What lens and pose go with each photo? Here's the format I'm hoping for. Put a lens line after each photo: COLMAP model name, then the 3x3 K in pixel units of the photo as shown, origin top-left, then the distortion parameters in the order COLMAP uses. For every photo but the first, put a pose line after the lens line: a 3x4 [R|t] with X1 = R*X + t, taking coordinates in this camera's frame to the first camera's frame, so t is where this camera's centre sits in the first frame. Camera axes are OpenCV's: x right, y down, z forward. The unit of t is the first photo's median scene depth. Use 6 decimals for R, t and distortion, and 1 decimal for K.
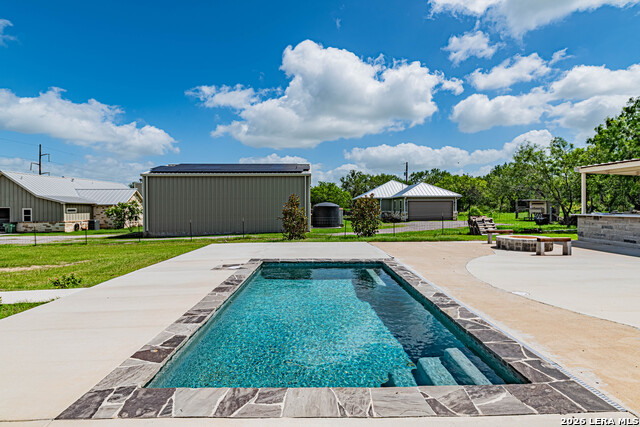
lens RADIAL K [[342.0, 0, 322.7], [0, 342.0, 210.2], [0, 0, 1]] dist [-0.002541, -0.000089]
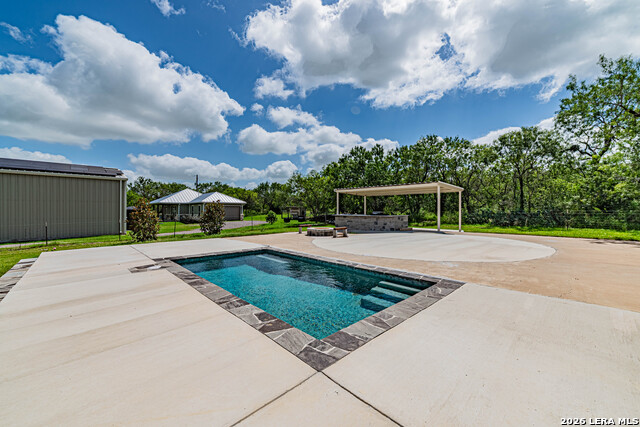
lens RADIAL K [[255.2, 0, 322.2], [0, 255.2, 209.1], [0, 0, 1]] dist [-0.001705, -0.000195]
pose [[0.728637, 0.007653, 0.684858, -0.221732], [0.003528, 0.999882, -0.014927, 0.001430], [-0.684891, 0.013293, 0.728524, 0.042083]]
